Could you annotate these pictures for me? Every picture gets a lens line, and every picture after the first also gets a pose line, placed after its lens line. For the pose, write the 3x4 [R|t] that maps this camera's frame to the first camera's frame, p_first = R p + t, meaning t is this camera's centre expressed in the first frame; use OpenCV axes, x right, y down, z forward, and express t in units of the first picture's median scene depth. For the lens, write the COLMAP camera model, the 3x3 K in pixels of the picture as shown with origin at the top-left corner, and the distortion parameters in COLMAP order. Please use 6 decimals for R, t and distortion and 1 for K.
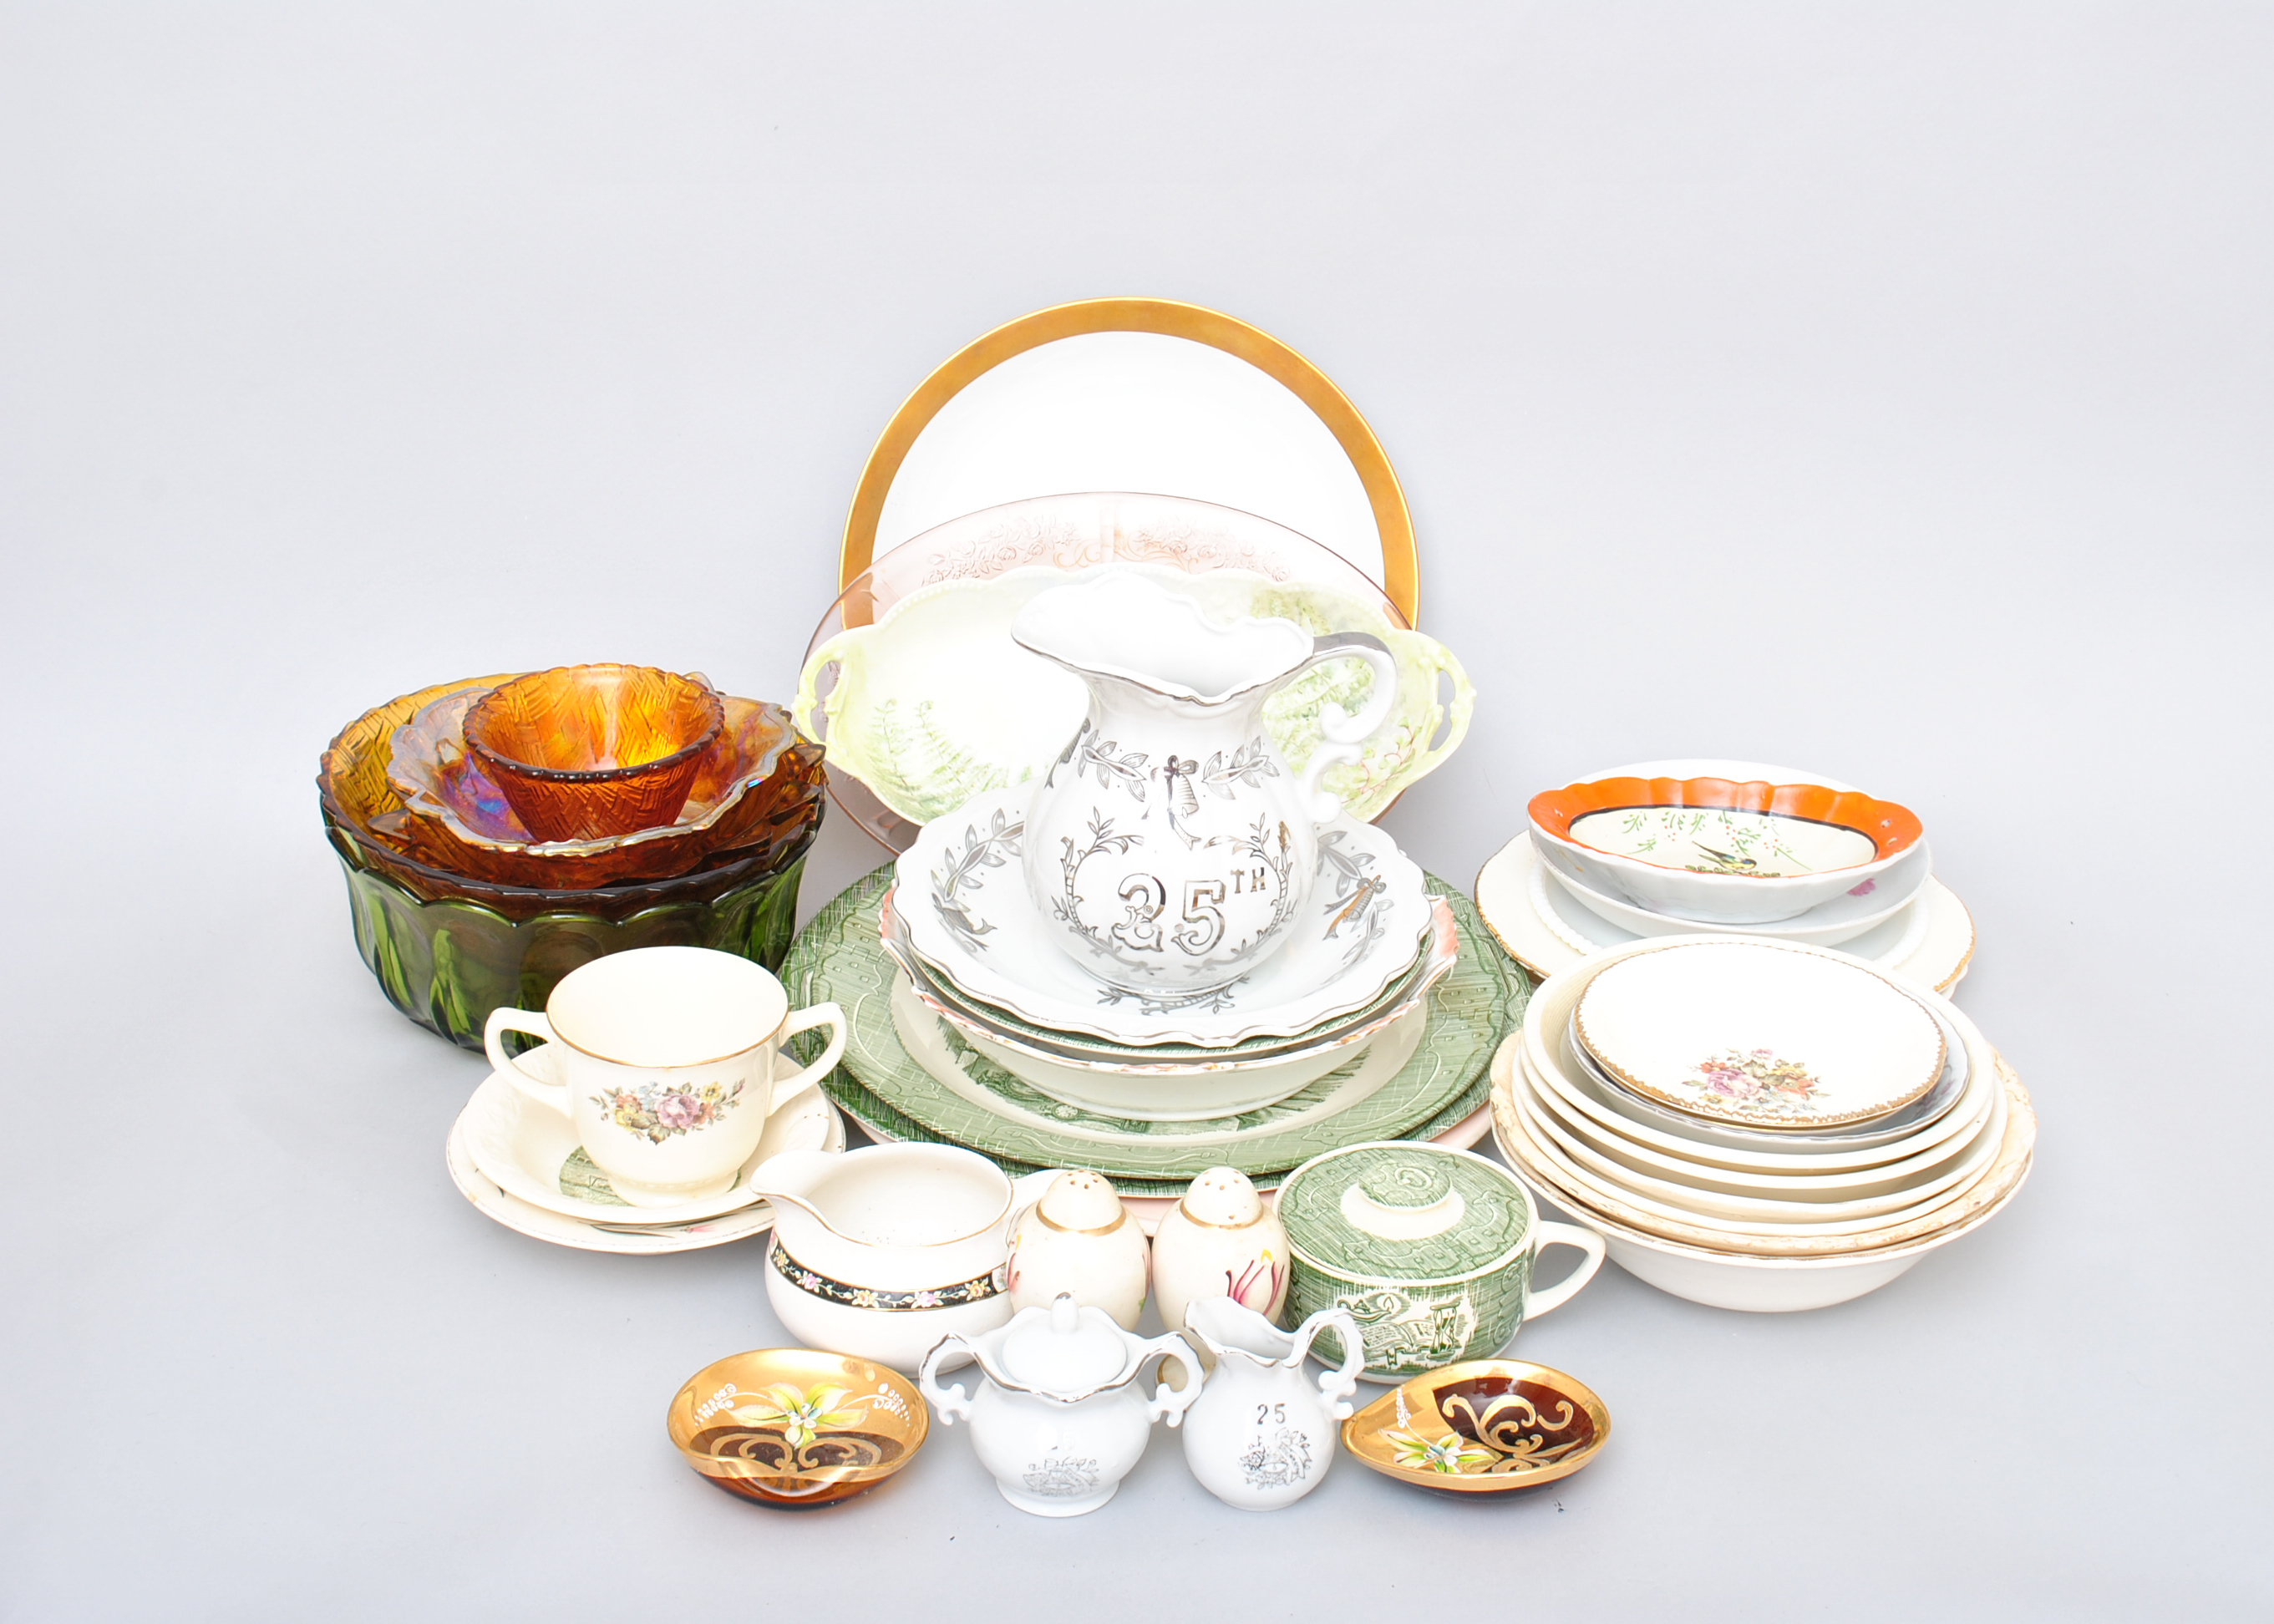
lens RADIAL K [[2930.0, 0, 1183.3], [0, 2930.0, 815.1], [0, 0, 1]] dist [-0.022036, -0.038920]
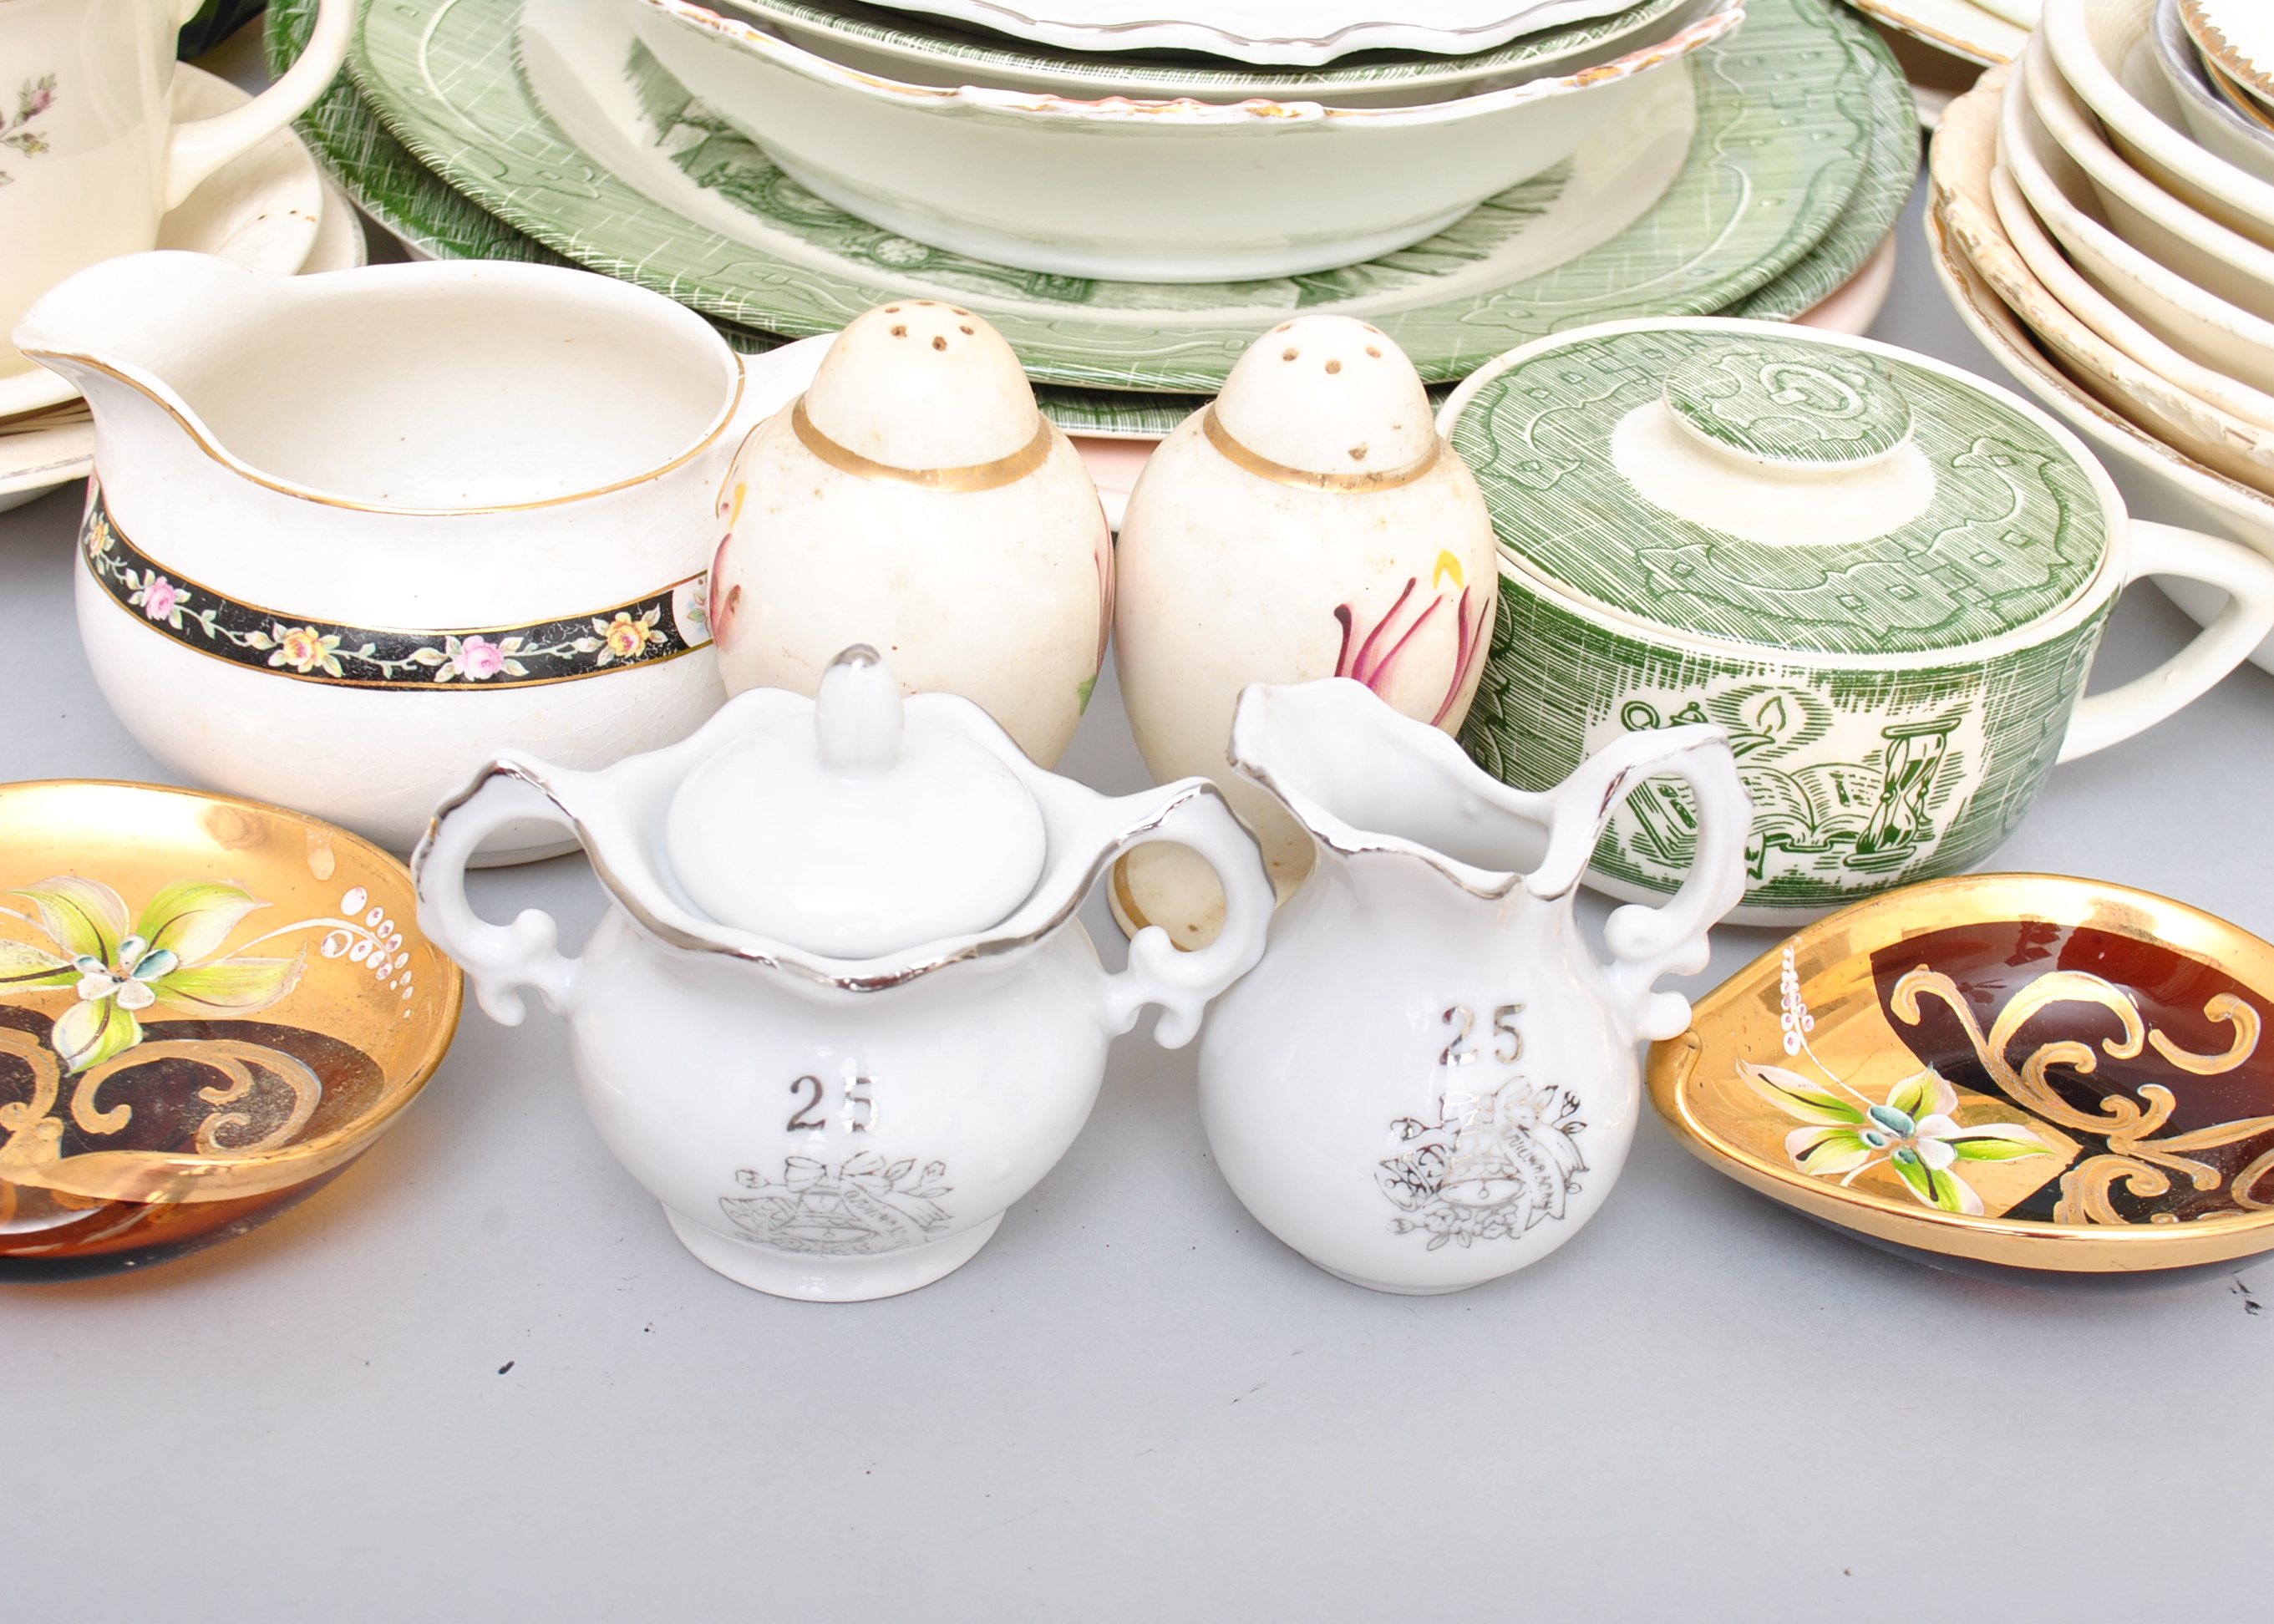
lens RADIAL K [[2930.0, 0, 1183.3], [0, 2930.0, 815.1], [0, 0, 1]] dist [-0.022036, -0.038920]
pose [[0.998262, 0.033553, 0.048451, -0.019086], [-0.042561, 0.979099, 0.198879, 0.109277], [-0.040766, -0.200596, 0.978826, 0.642112]]
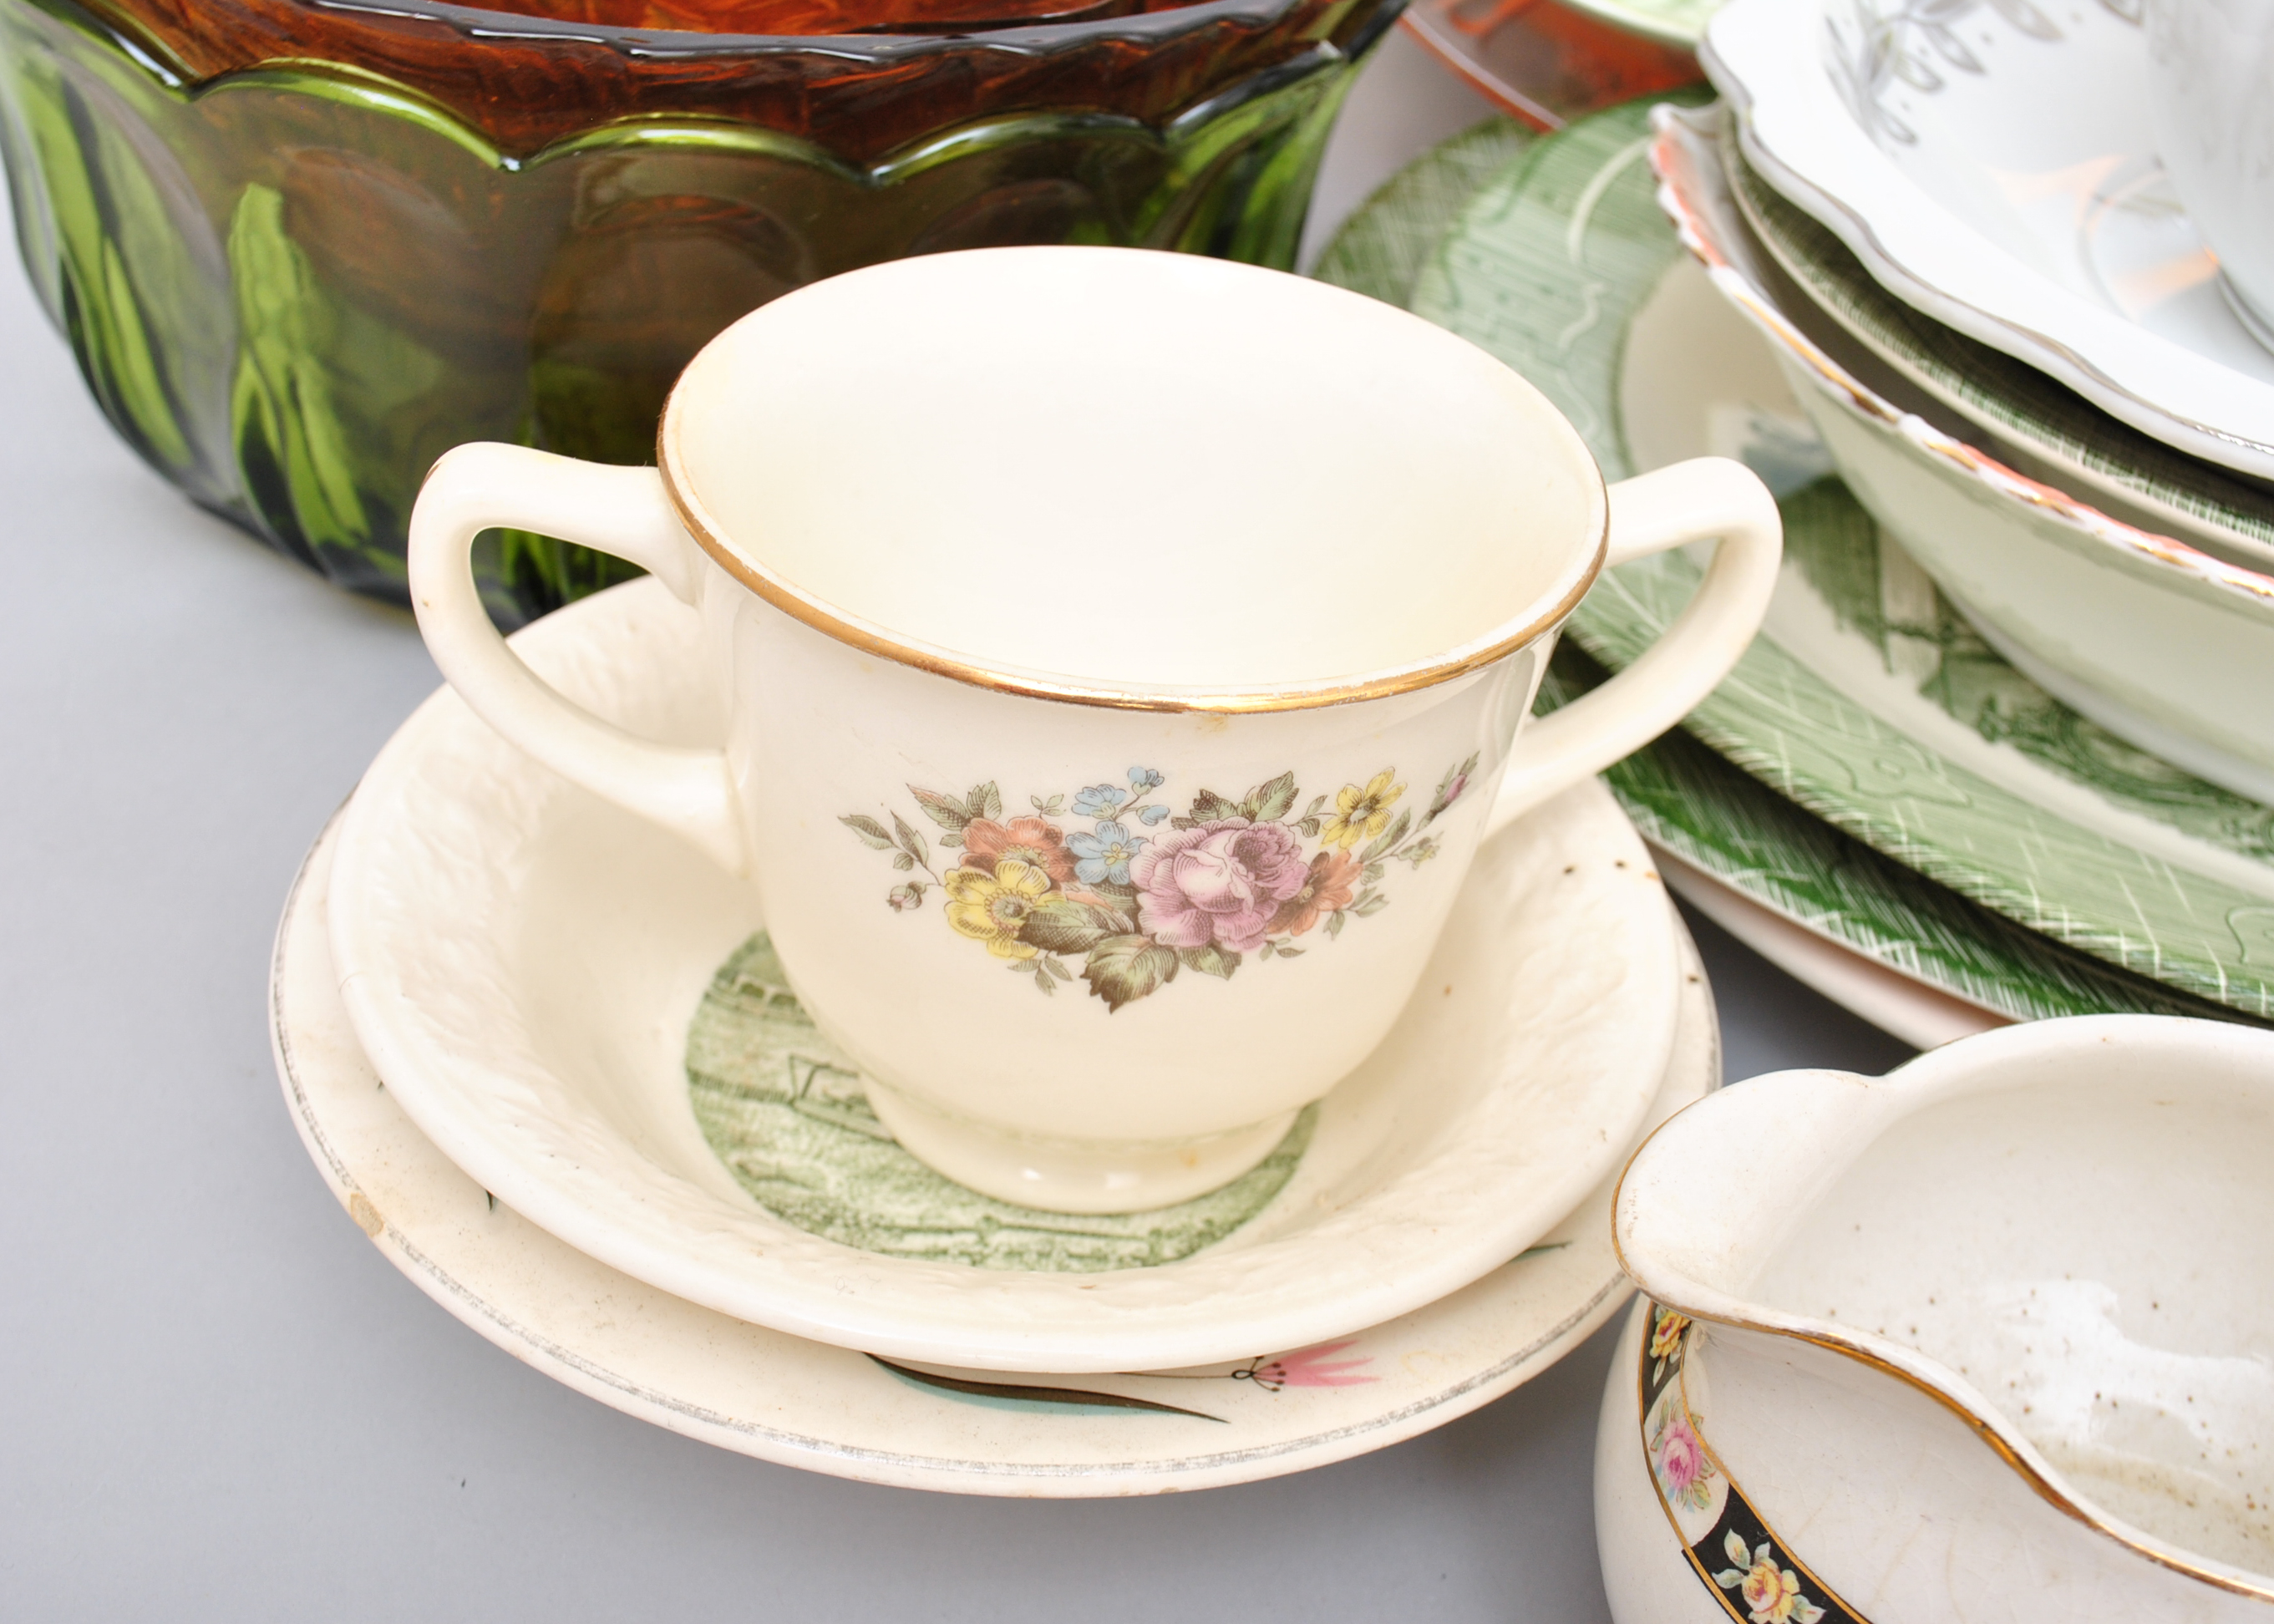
lens RADIAL K [[2924.2, 0, 1257.1], [0, 2924.2, 811.7], [0, 0, 1]] dist [-0.003675, -0.313364]
pose [[0.998728, 0.021237, 0.045739, -0.190842], [-0.028188, 0.987173, 0.157146, 0.060458], [-0.041815, -0.158236, 0.986516, 0.805857]]
